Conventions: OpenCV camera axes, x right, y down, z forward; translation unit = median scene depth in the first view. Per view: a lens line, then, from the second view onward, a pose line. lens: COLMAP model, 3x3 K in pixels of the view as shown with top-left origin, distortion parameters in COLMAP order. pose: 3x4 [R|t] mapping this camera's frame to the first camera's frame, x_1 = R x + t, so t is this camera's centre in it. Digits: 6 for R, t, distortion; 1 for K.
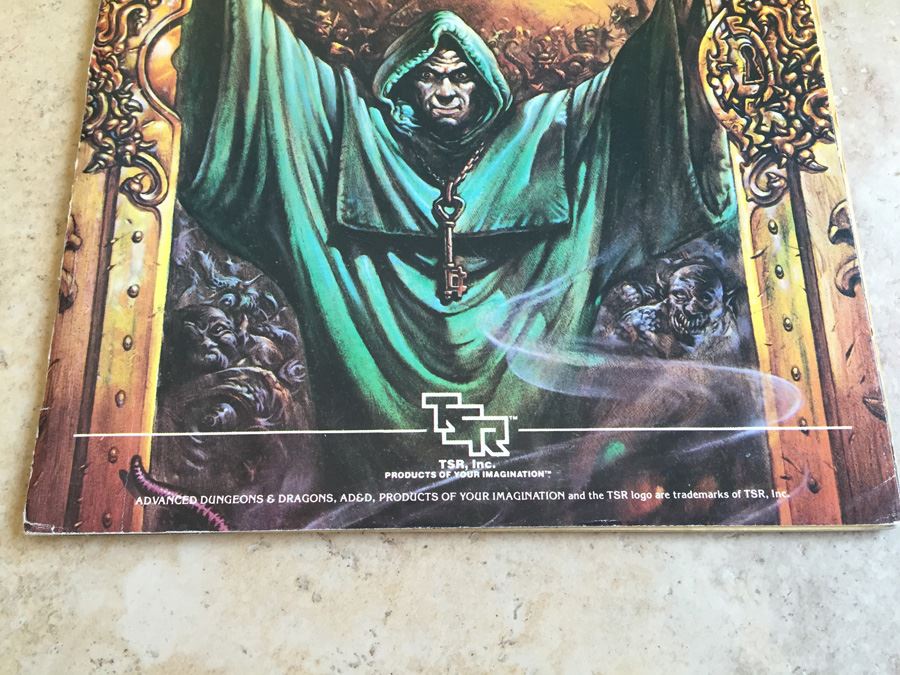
lens RADIAL K [[760.7, 0, 447.7], [0, 760.7, 336.2], [0, 0, 1]] dist [0.085254, -0.143913]
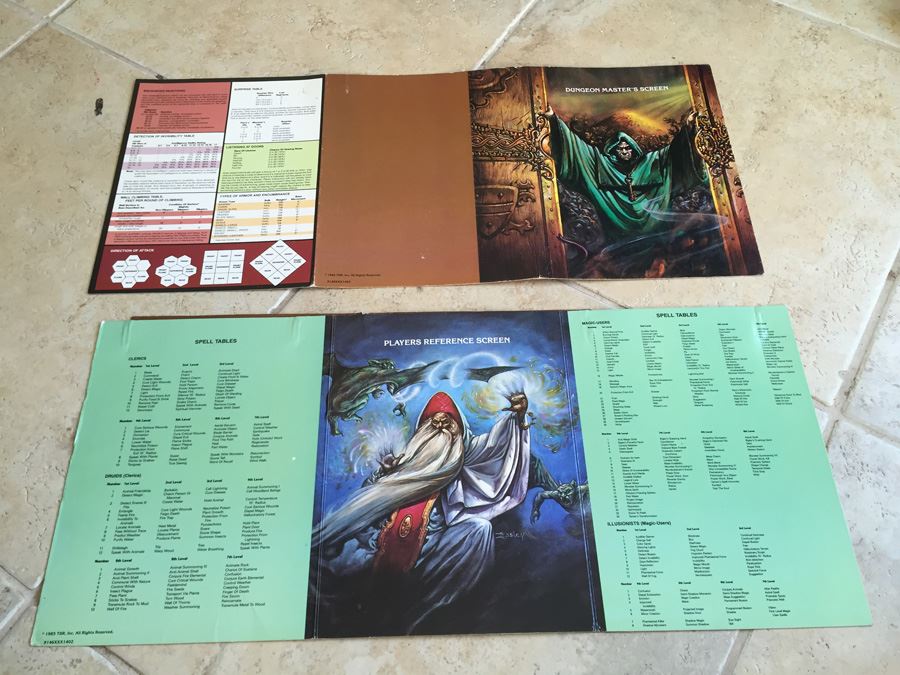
lens RADIAL K [[772.7, 0, 445.8], [0, 772.7, 337.0], [0, 0, 1]] dist [0.092500, -0.145518]
pose [[0.999542, -0.021244, -0.021549, -0.821348], [0.016452, 0.979203, -0.202217, 1.323784], [0.025397, 0.201770, 0.979104, -2.556527]]
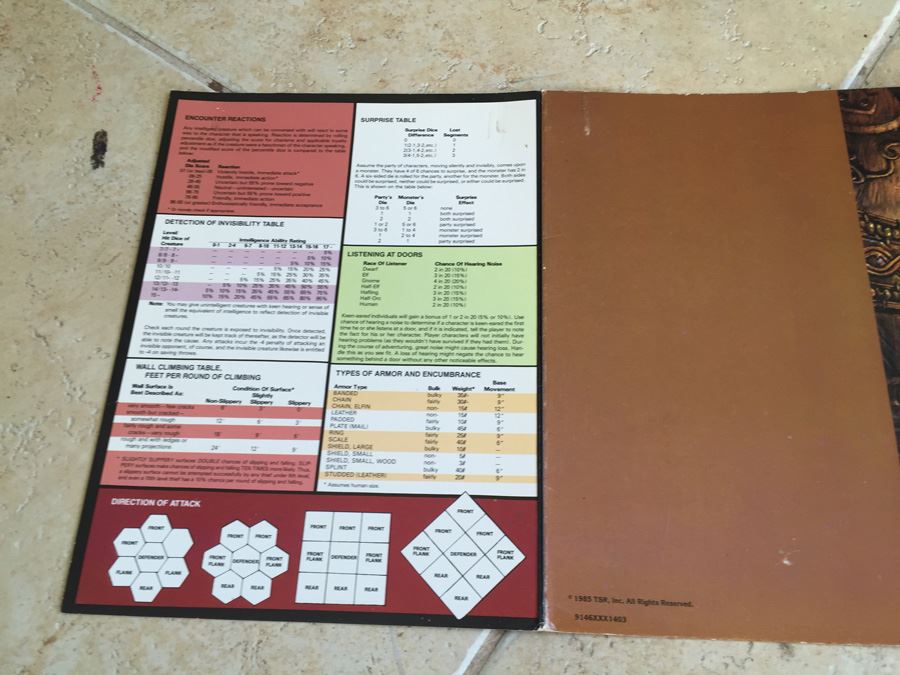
lens RADIAL K [[758.9, 0, 453.8], [0, 758.9, 337.2], [0, 0, 1]] dist [0.090317, -0.129079]
pose [[0.996204, 0.030605, -0.081494, -1.559858], [-0.036418, 0.996824, -0.070823, -0.079730], [0.079067, 0.073522, 0.994154, -0.791821]]
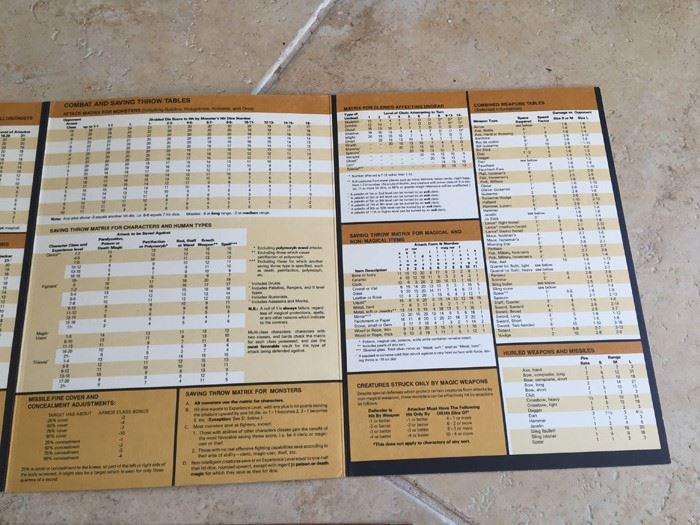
lens RADIAL K [[601.0, 0, 346.7], [0, 601.0, 262.1], [0, 0, 1]] dist [0.092500, -0.145518]
pose [[0.999978, 0.000621, -0.006640, -0.406713], [-0.000663, 0.999980, -0.006276, -0.223154], [0.006636, 0.006280, 0.999958, -1.016616]]
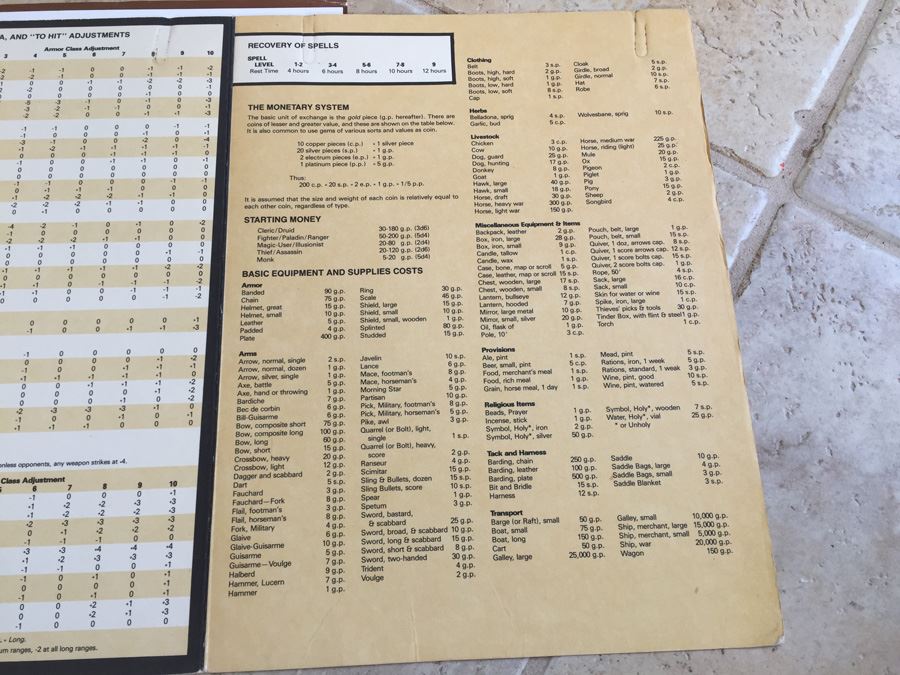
lens RADIAL K [[772.7, 0, 445.8], [0, 772.7, 337.0], [0, 0, 1]] dist [0.092500, -0.145518]
pose [[0.999456, -0.027990, 0.017457, -0.049846], [0.027817, 0.999562, 0.010069, 1.278698], [-0.017731, -0.009578, 0.999797, -0.957800]]
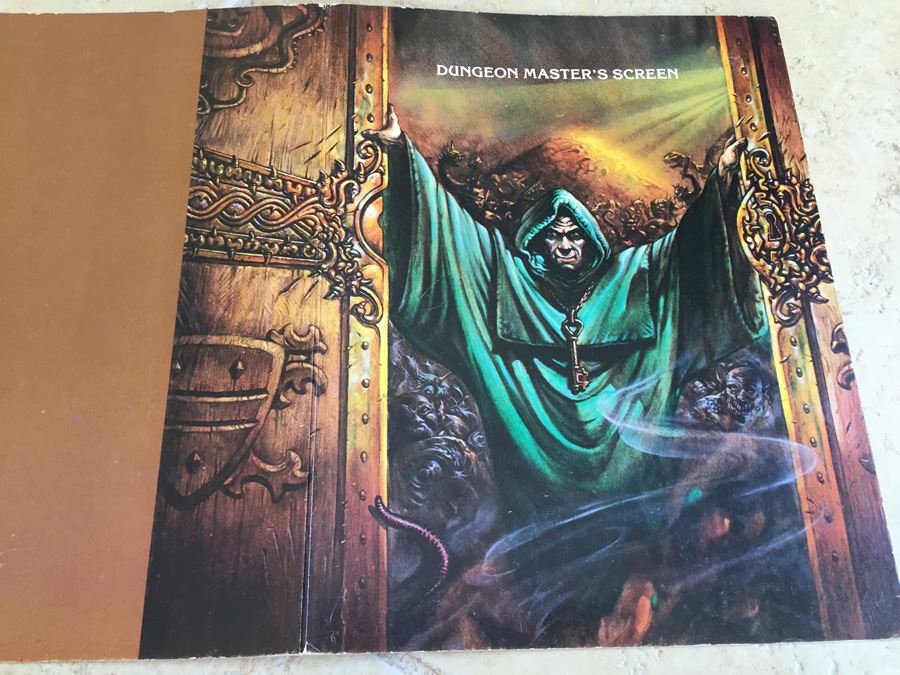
lens RADIAL K [[772.7, 0, 445.8], [0, 772.7, 337.0], [0, 0, 1]] dist [0.092500, -0.145518]
pose [[0.999830, 0.002566, 0.018270, -0.270026], [-0.001293, 0.997591, -0.069355, -0.045677], [-0.018403, 0.069320, 0.997425, -0.482208]]
